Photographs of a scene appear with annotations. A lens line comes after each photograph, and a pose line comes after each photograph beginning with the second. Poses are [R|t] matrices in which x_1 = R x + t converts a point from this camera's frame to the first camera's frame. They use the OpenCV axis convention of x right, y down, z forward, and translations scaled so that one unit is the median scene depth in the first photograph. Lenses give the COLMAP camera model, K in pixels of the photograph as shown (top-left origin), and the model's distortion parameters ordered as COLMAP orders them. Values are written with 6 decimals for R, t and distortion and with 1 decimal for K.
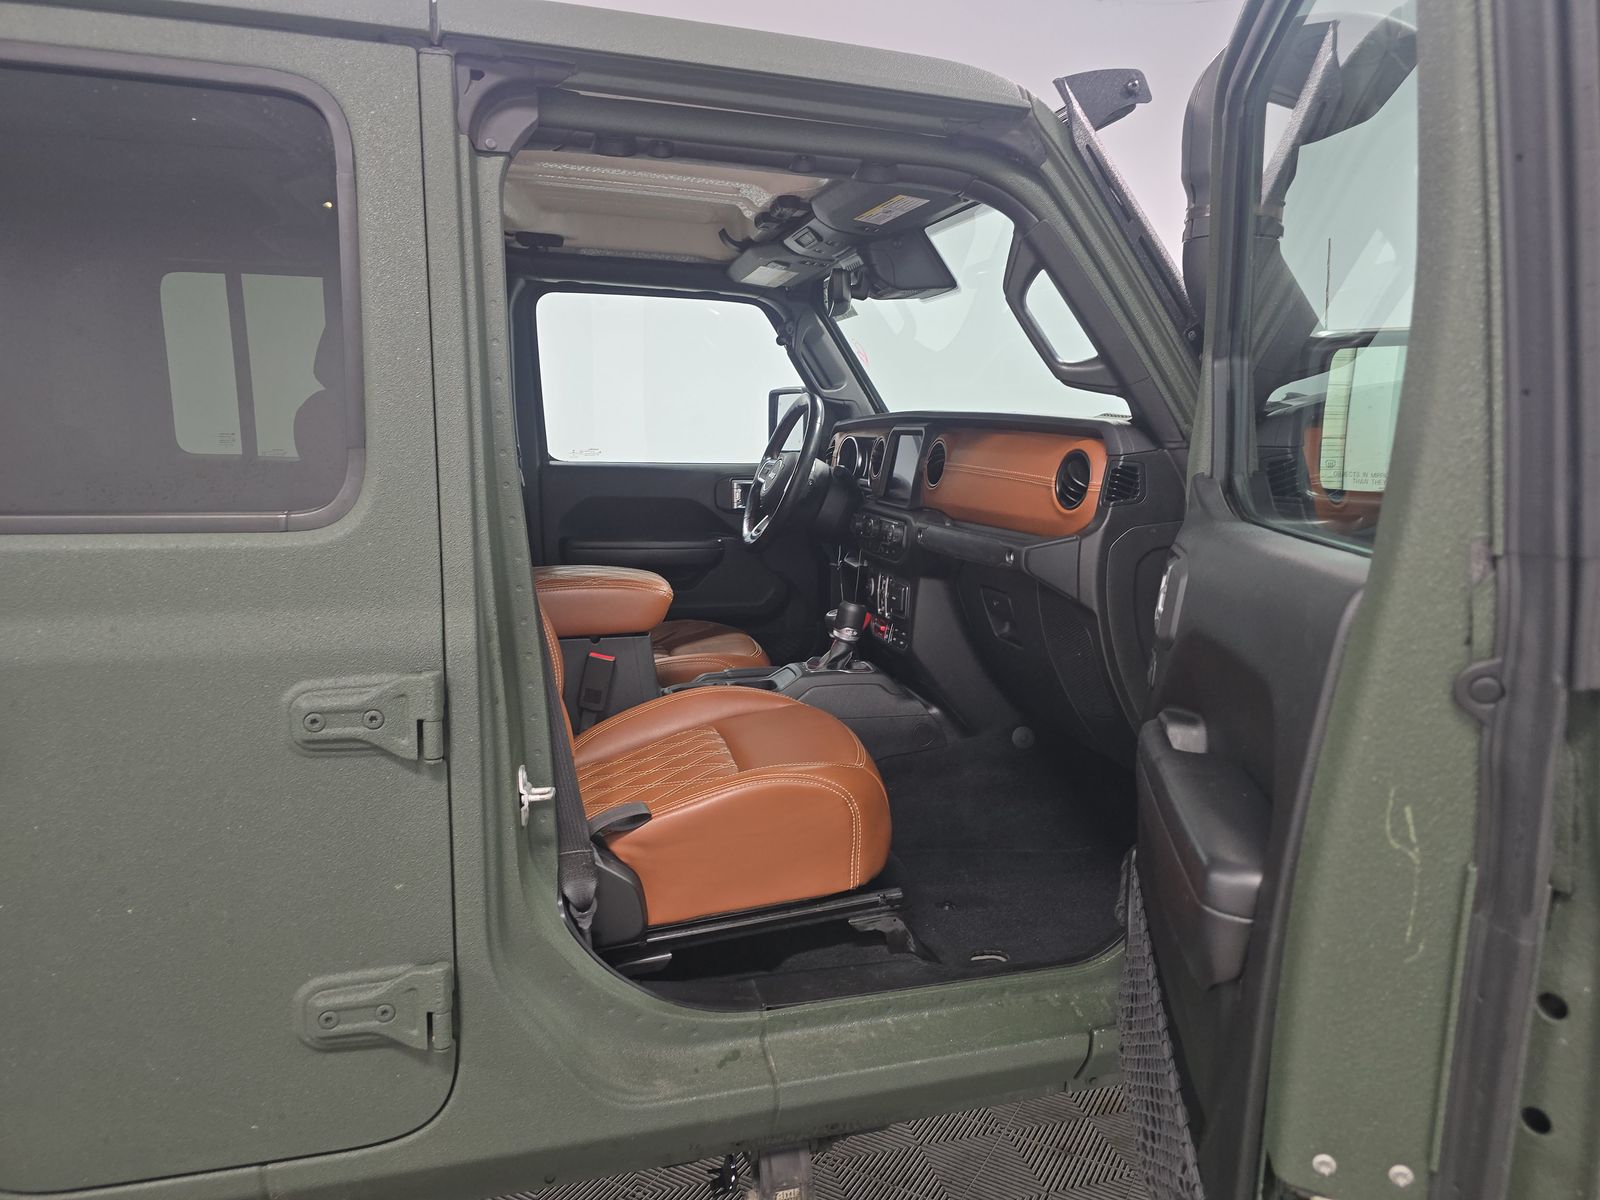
lens RADIAL K [[1076.2, 0, 799.2], [0, 1076.2, 604.3], [0, 0, 1]] dist [0.023618, -0.009491]
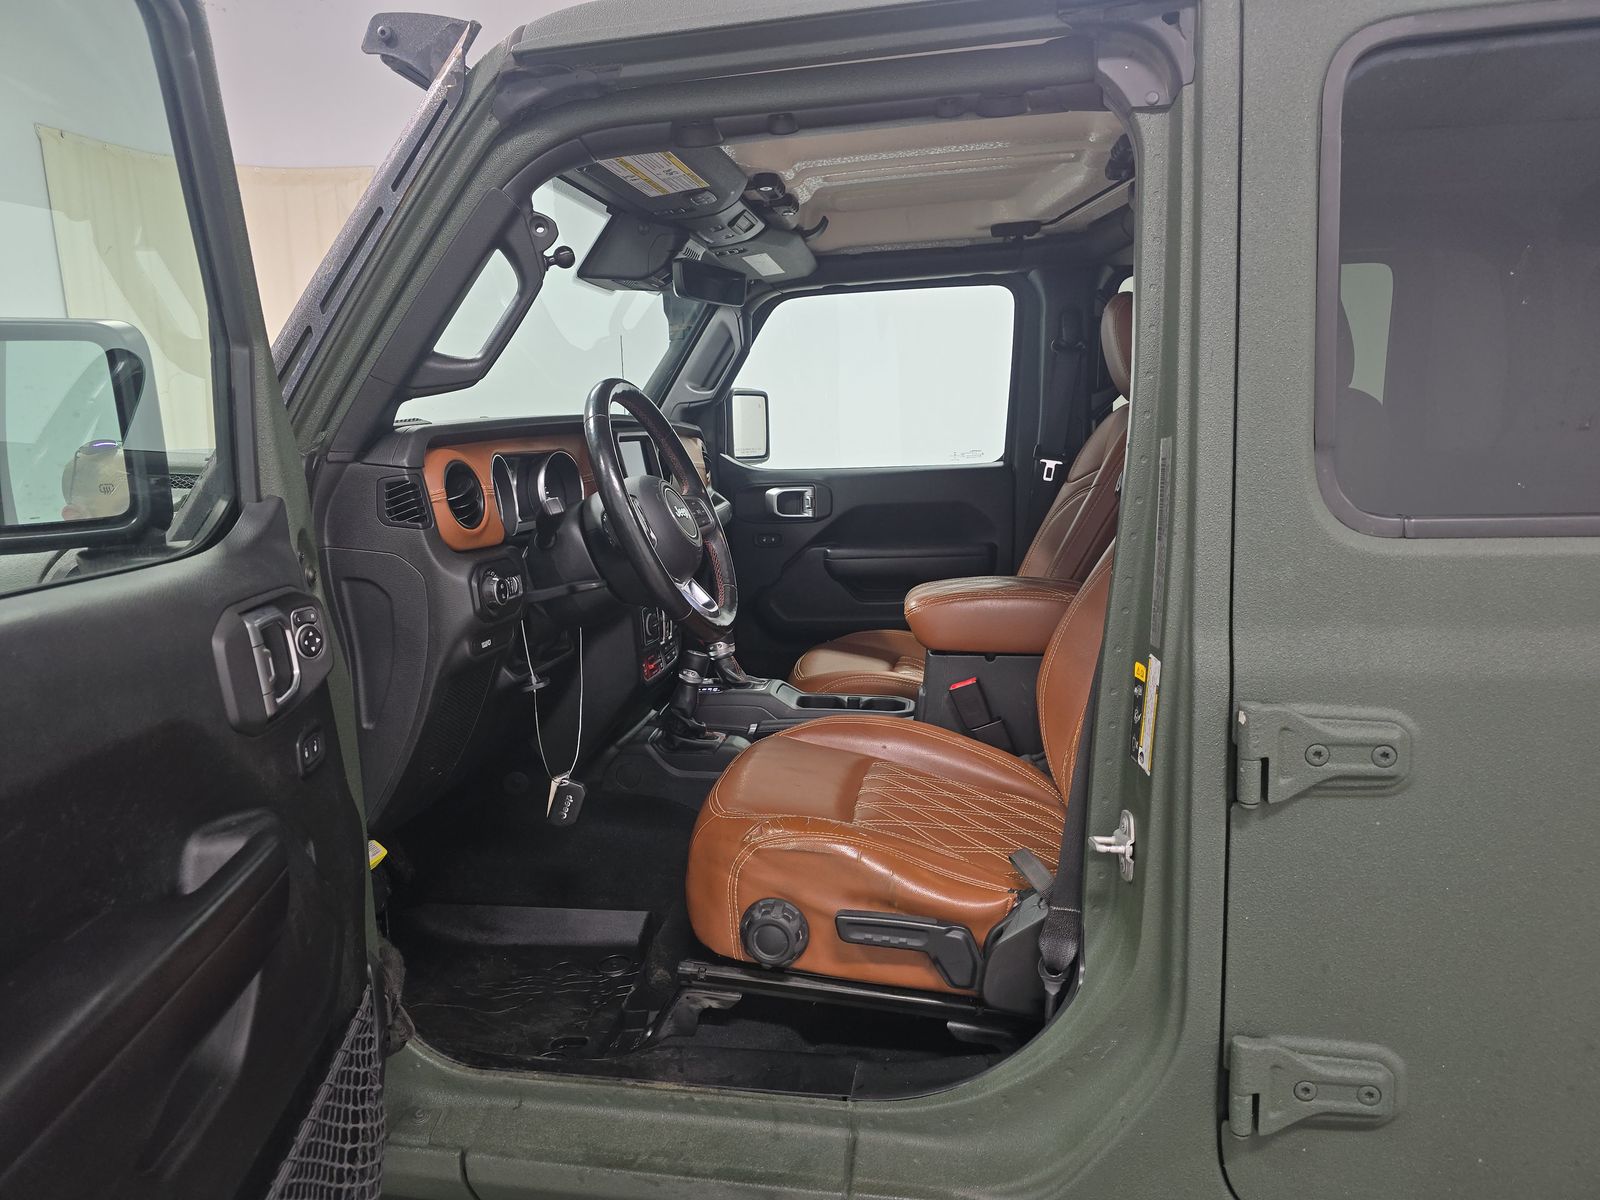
lens RADIAL K [[1076.2, 0, 800.6], [0, 1076.2, 601.7], [0, 0, 1]] dist [0.023618, -0.009491]
pose [[-0.861080, -0.003292, 0.508459, -0.454817], [0.074562, 0.988352, 0.132671, -0.151652], [-0.502973, 0.152152, -0.850804, 1.770947]]
